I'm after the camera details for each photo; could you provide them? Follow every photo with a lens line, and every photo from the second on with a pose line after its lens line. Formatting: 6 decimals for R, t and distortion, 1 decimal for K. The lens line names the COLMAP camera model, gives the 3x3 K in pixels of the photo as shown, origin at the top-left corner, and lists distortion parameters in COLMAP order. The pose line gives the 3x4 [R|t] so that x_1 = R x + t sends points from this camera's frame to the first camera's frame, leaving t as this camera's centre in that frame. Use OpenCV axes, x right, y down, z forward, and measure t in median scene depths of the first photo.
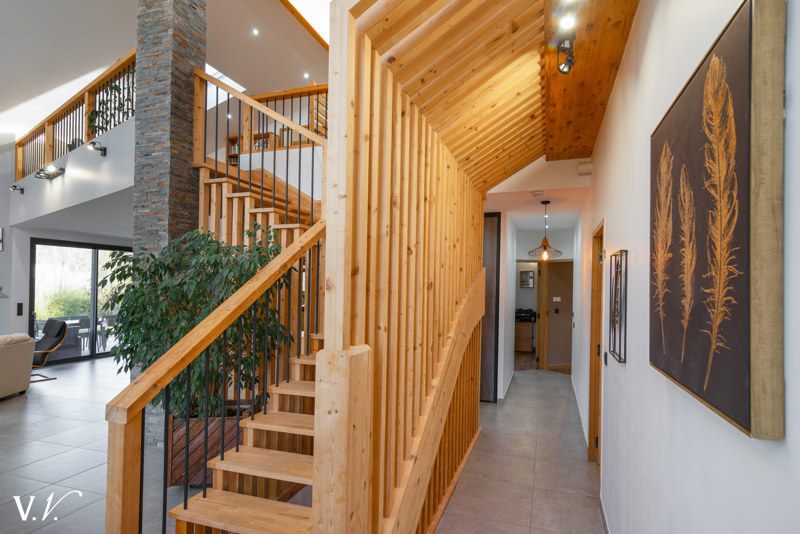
lens RADIAL K [[427.0, 0, 402.3], [0, 427.0, 284.1], [0, 0, 1]] dist [0.001092, -0.000228]
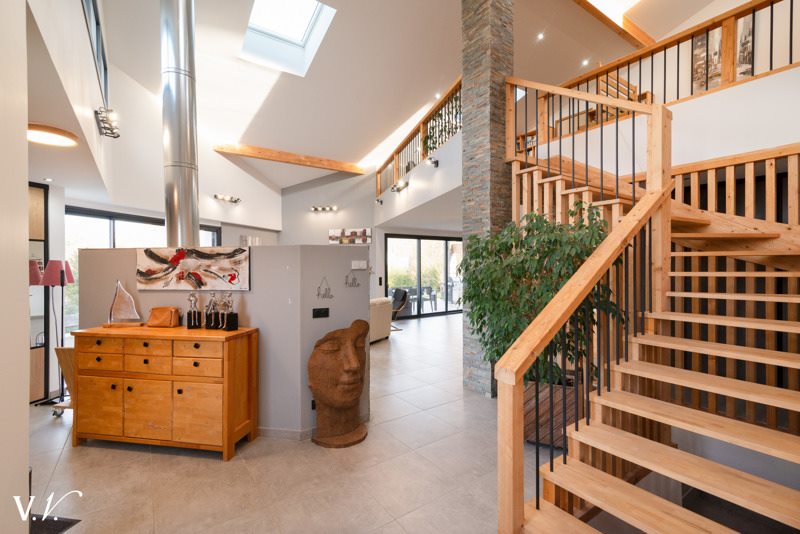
lens RADIAL K [[362.4, 0, 405.0], [0, 362.4, 266.0], [0, 0, 1]] dist [0.003010, 0.000811]
pose [[0.808133, -0.008606, -0.588937, -0.131641], [0.013136, 0.999908, 0.003414, 0.003647], [0.588853, -0.010495, 0.808172, 0.028929]]
